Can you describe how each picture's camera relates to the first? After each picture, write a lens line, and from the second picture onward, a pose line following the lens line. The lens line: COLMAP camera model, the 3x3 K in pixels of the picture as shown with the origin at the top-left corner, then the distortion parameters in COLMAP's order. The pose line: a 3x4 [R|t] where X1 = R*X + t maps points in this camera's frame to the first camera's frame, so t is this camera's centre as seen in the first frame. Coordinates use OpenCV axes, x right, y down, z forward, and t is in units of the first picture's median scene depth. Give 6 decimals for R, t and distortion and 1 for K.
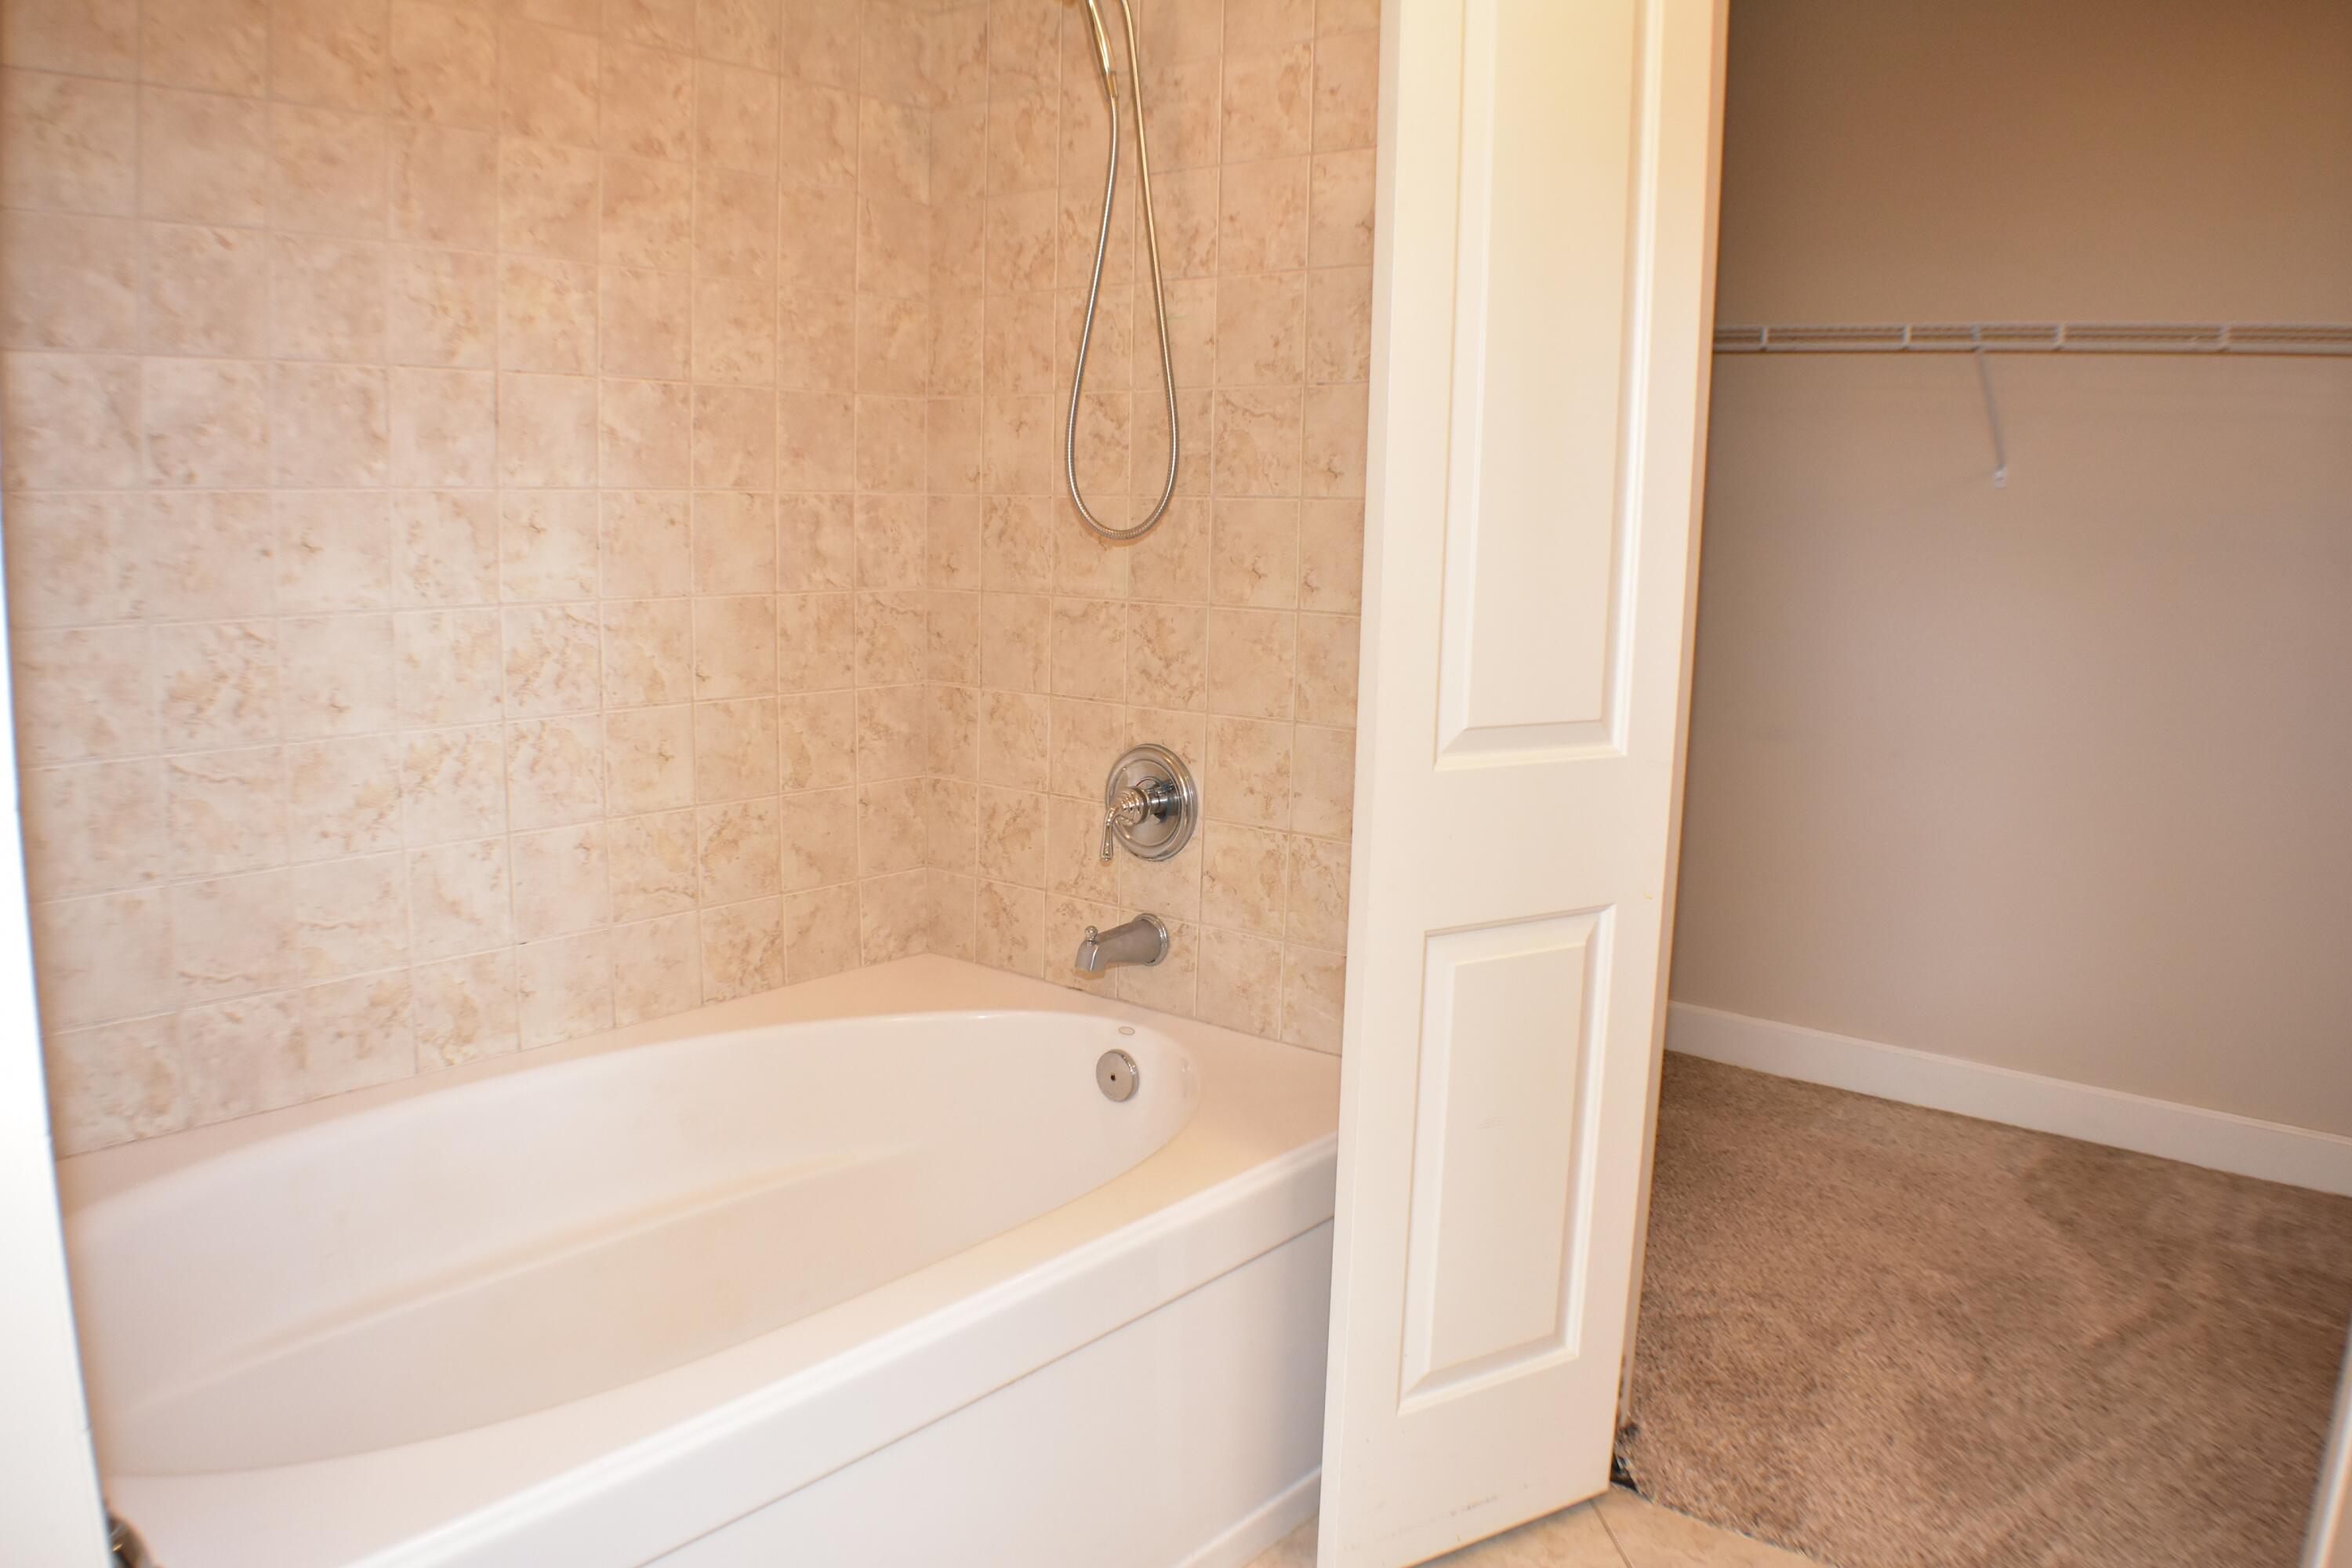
lens RADIAL K [[1820.1, 0, 1174.5], [0, 1820.1, 733.6], [0, 0, 1]] dist [0.000635, -0.141718]
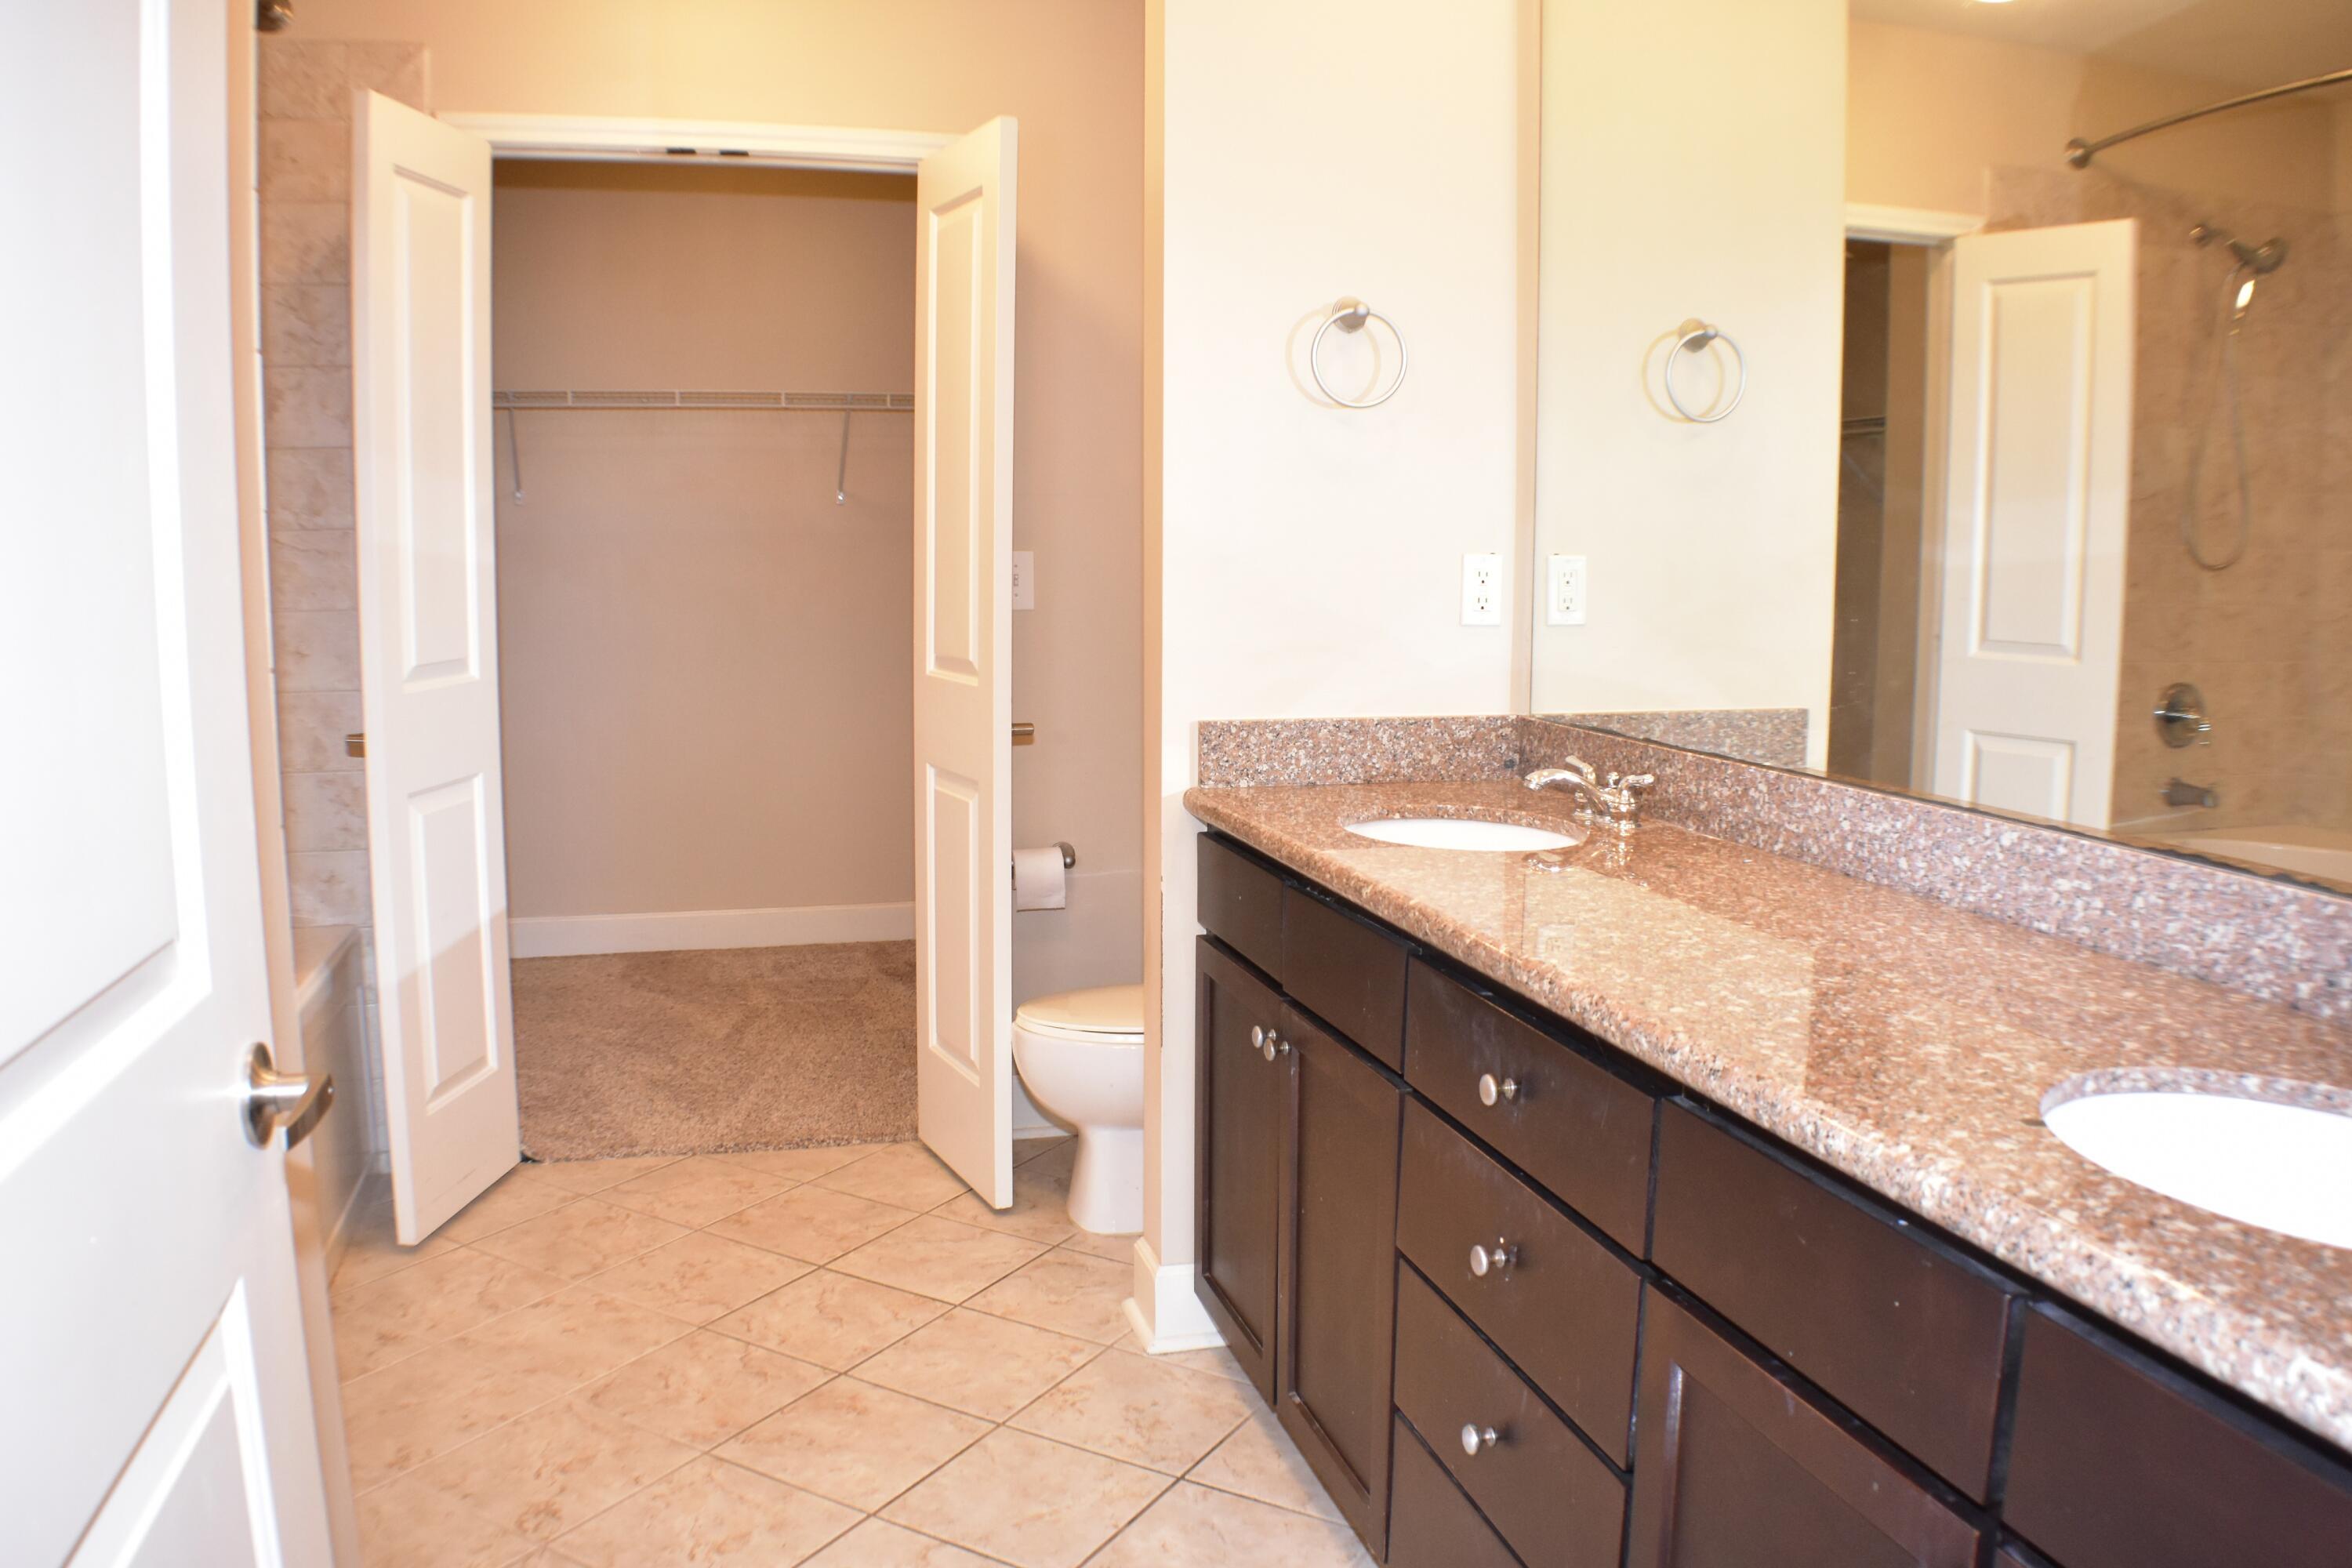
lens RADIAL K [[1778.3, 0, 1192.2], [0, 1778.3, 787.1], [0, 0, 1]] dist [-0.171463, 0.051534]
pose [[0.591086, -0.135432, 0.795158, -0.545466], [0.129531, 0.988947, 0.072151, 0.082410], [-0.796140, 0.060350, 0.602095, -0.337417]]
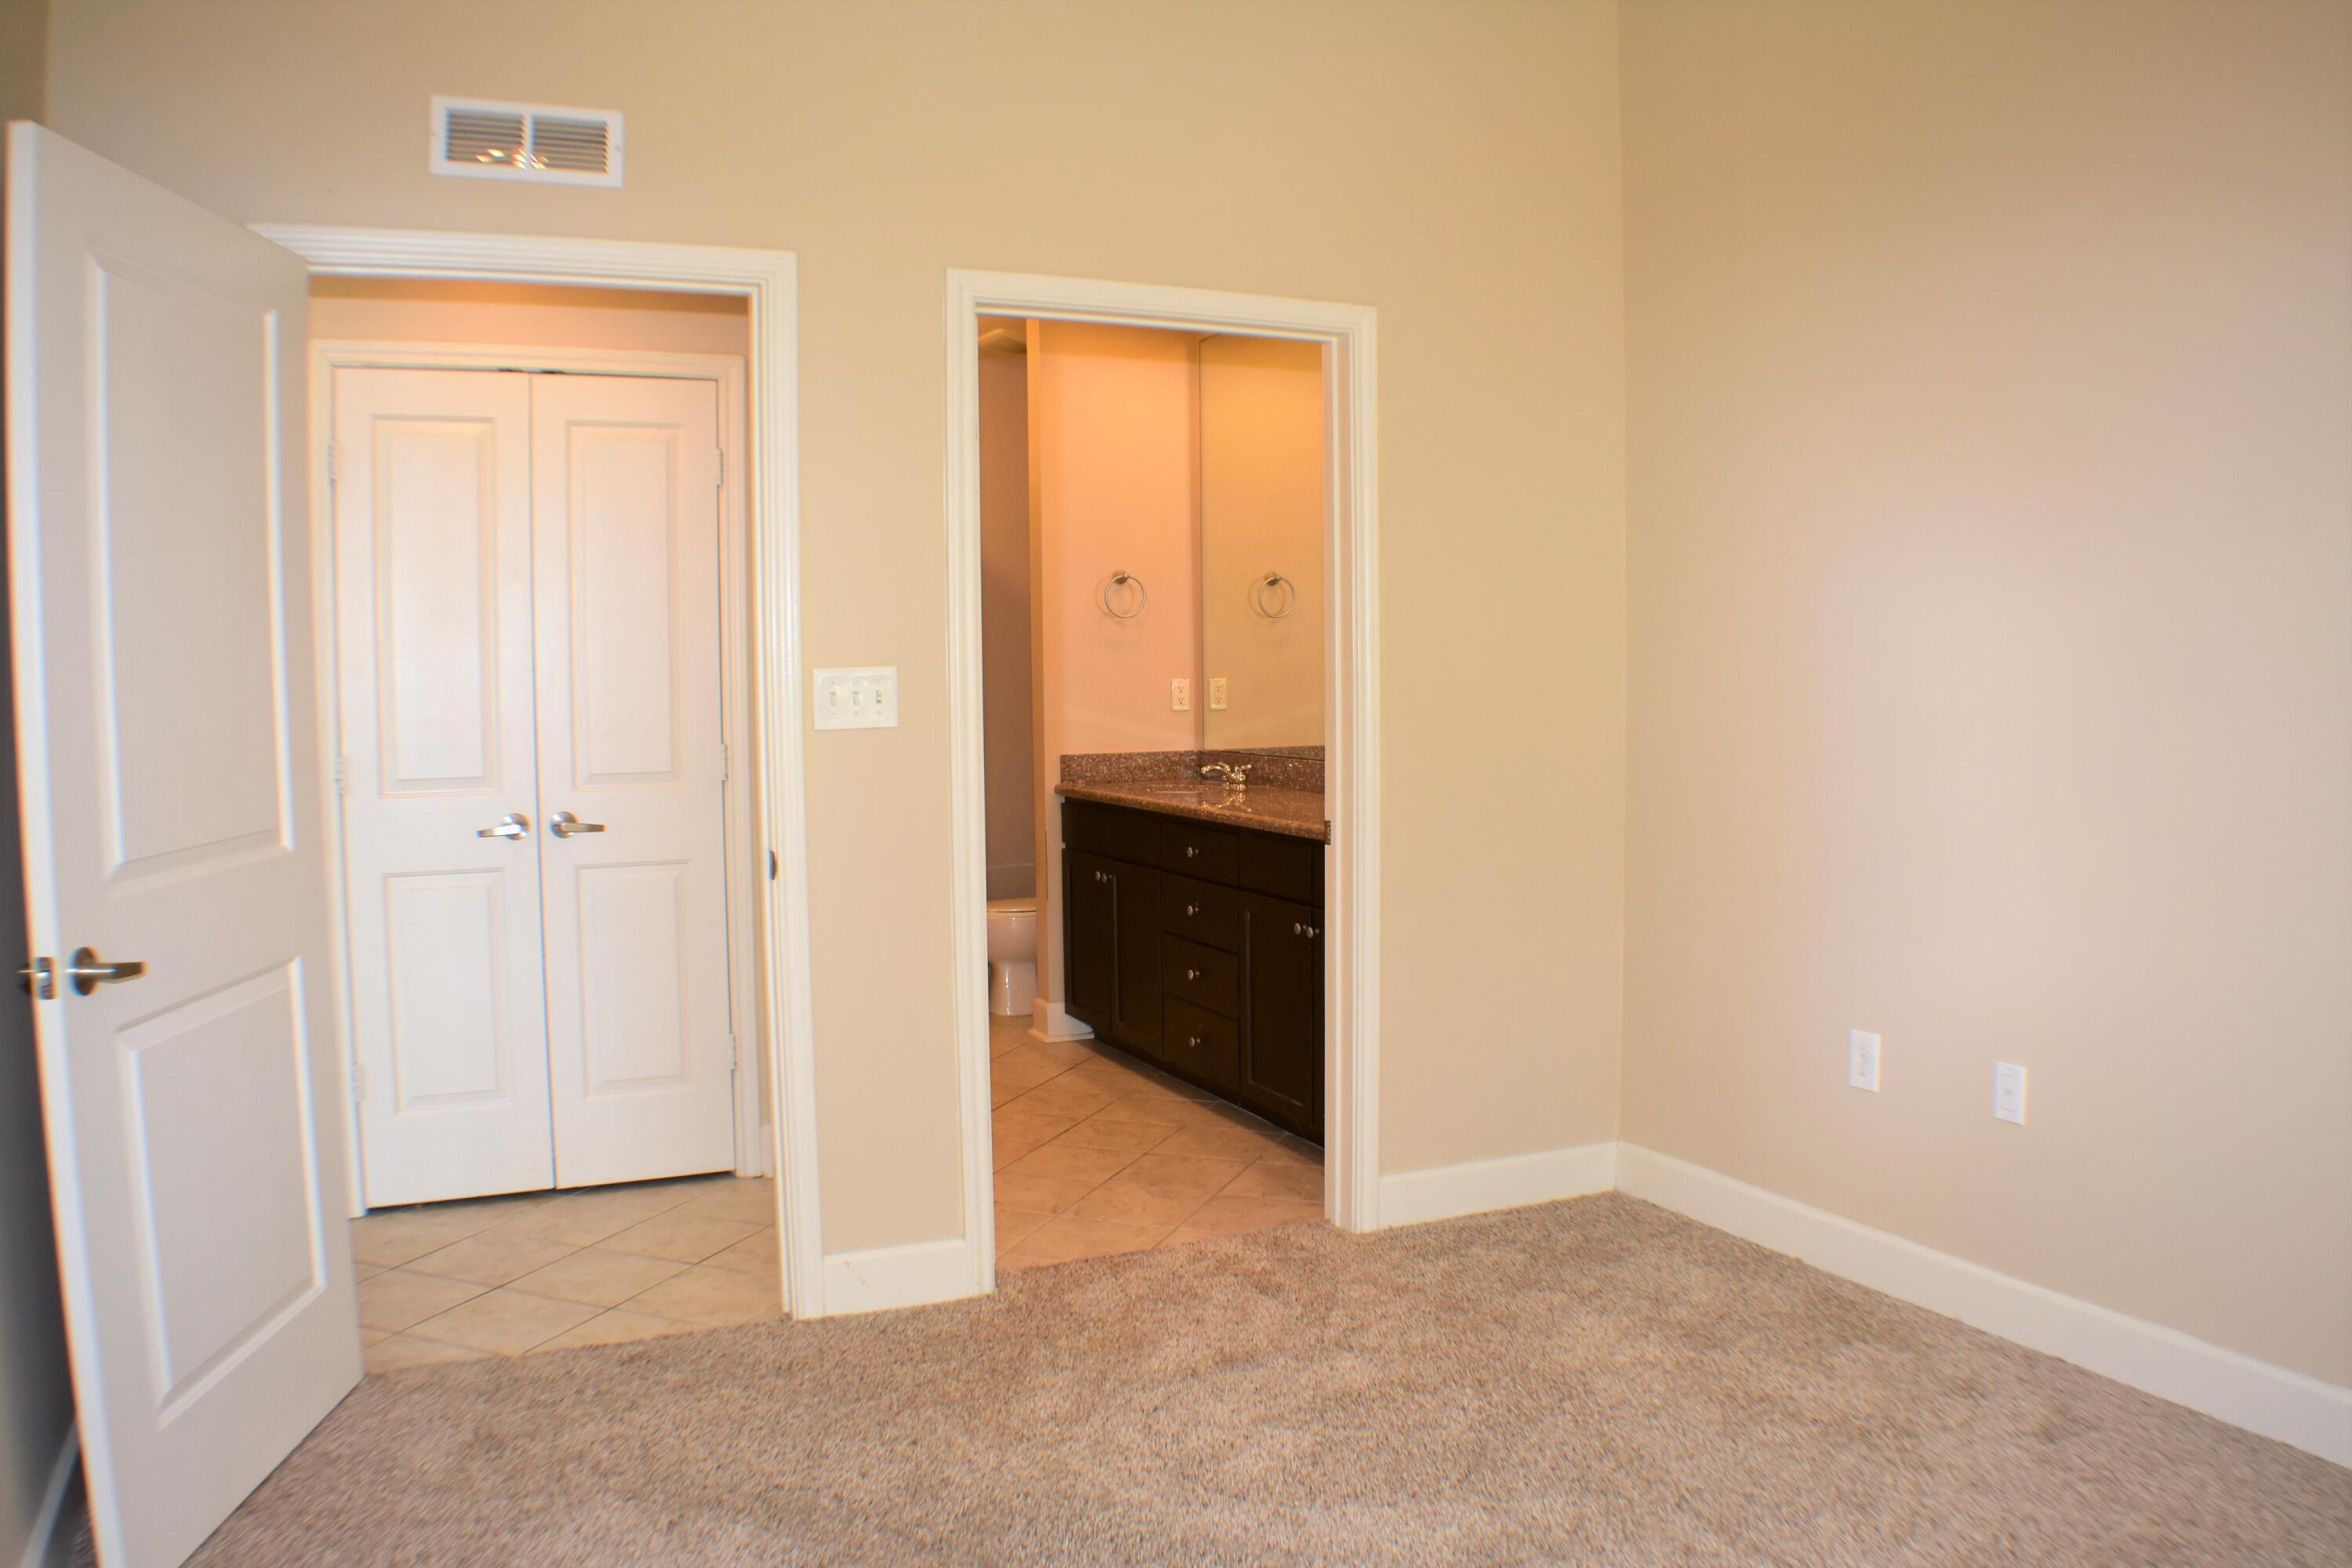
lens RADIAL K [[1778.3, 0, 1192.2], [0, 1778.3, 787.1], [0, 0, 1]] dist [-0.171463, 0.051534]
pose [[0.443576, -0.092312, 0.891470, -2.308301], [0.155464, 0.987528, 0.024903, 0.152460], [-0.882650, 0.127545, 0.452395, -1.219544]]
